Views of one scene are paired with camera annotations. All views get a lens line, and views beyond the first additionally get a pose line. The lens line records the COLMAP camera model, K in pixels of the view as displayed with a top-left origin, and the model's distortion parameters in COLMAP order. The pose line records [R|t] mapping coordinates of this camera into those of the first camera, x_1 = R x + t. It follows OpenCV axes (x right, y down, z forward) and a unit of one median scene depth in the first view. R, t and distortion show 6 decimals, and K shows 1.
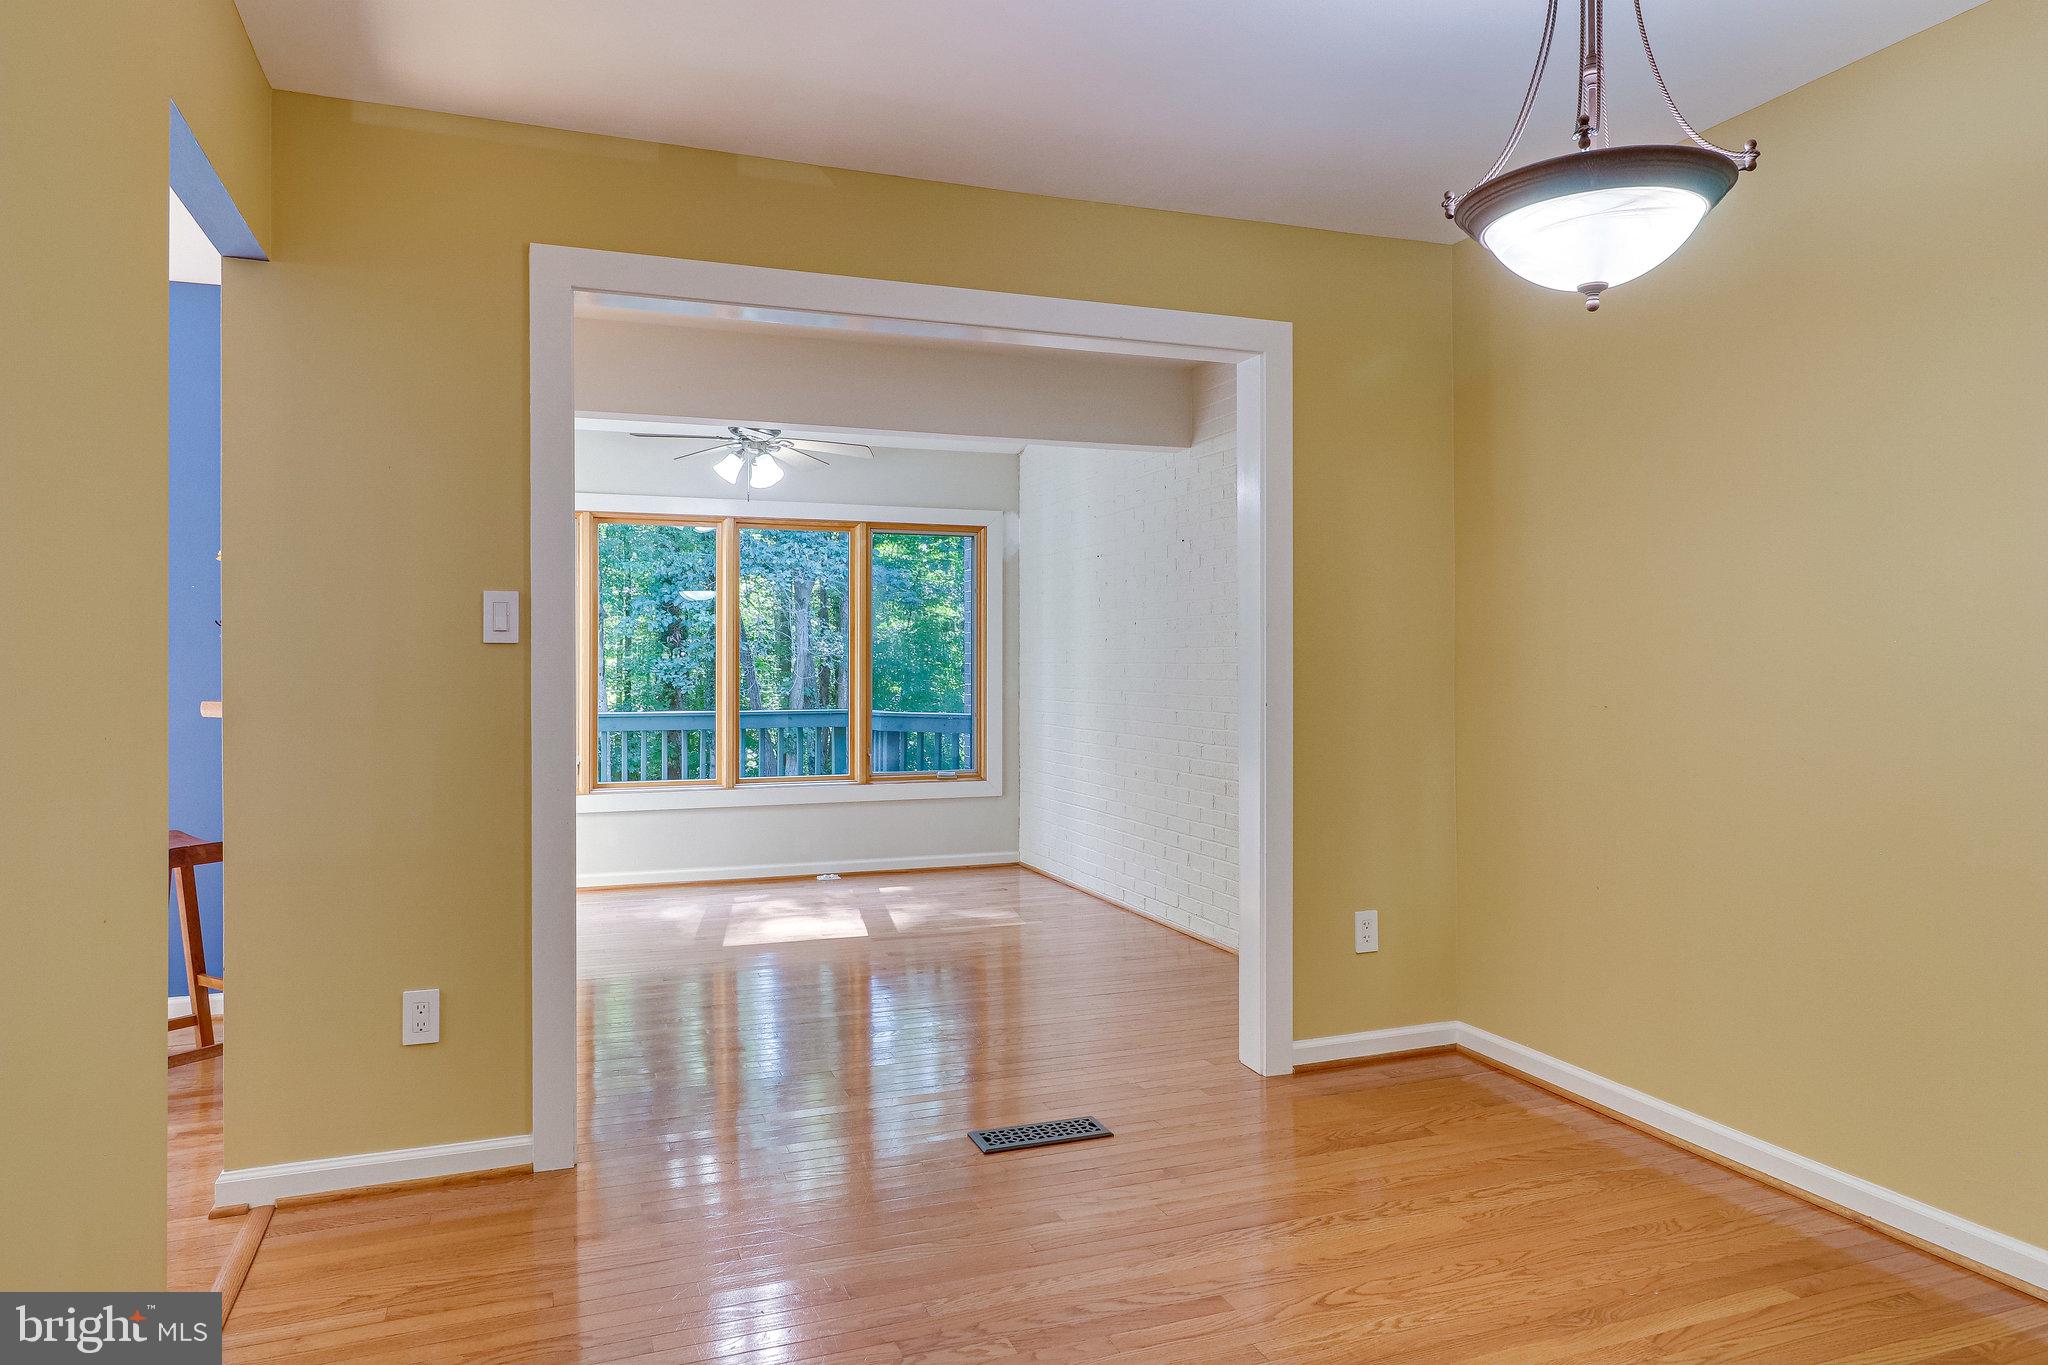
lens RADIAL K [[1295.0, 0, 1024.0], [0, 1295.0, 682.5], [0, 0, 1]] dist [-0.000453, -0.000943]
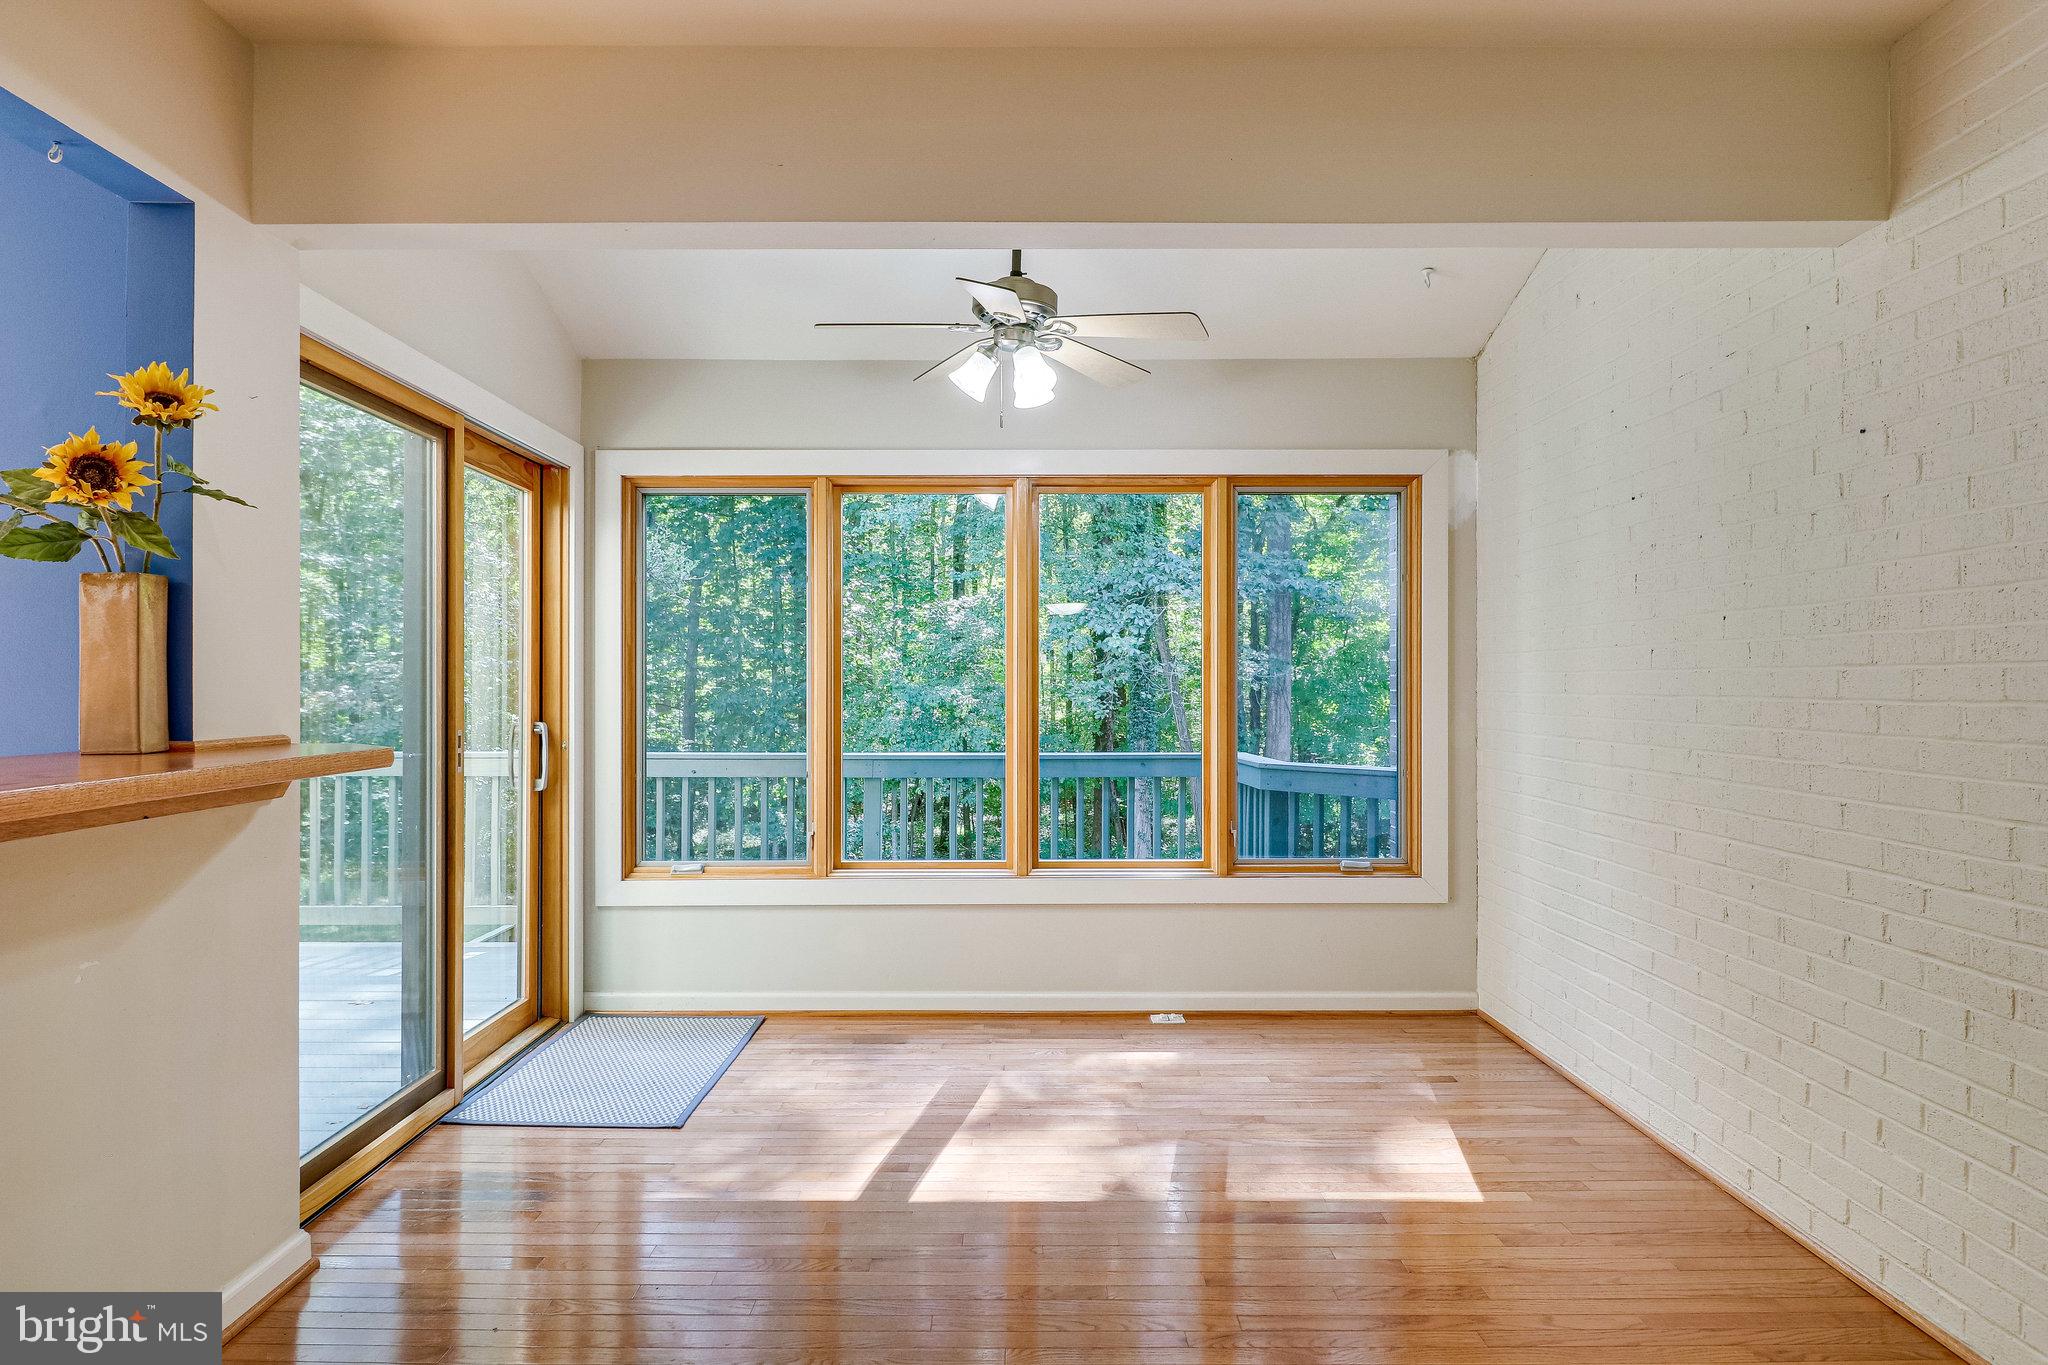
lens RADIAL K [[1234.5, 0, 1018.5], [0, 1234.5, 682.3], [0, 0, 1]] dist [0.004523, -0.002274]
pose [[0.937832, -0.000280, -0.347090, -0.004342], [-0.005224, 0.999875, -0.014921, -0.009789], [0.347051, 0.015806, 0.937713, 0.375129]]
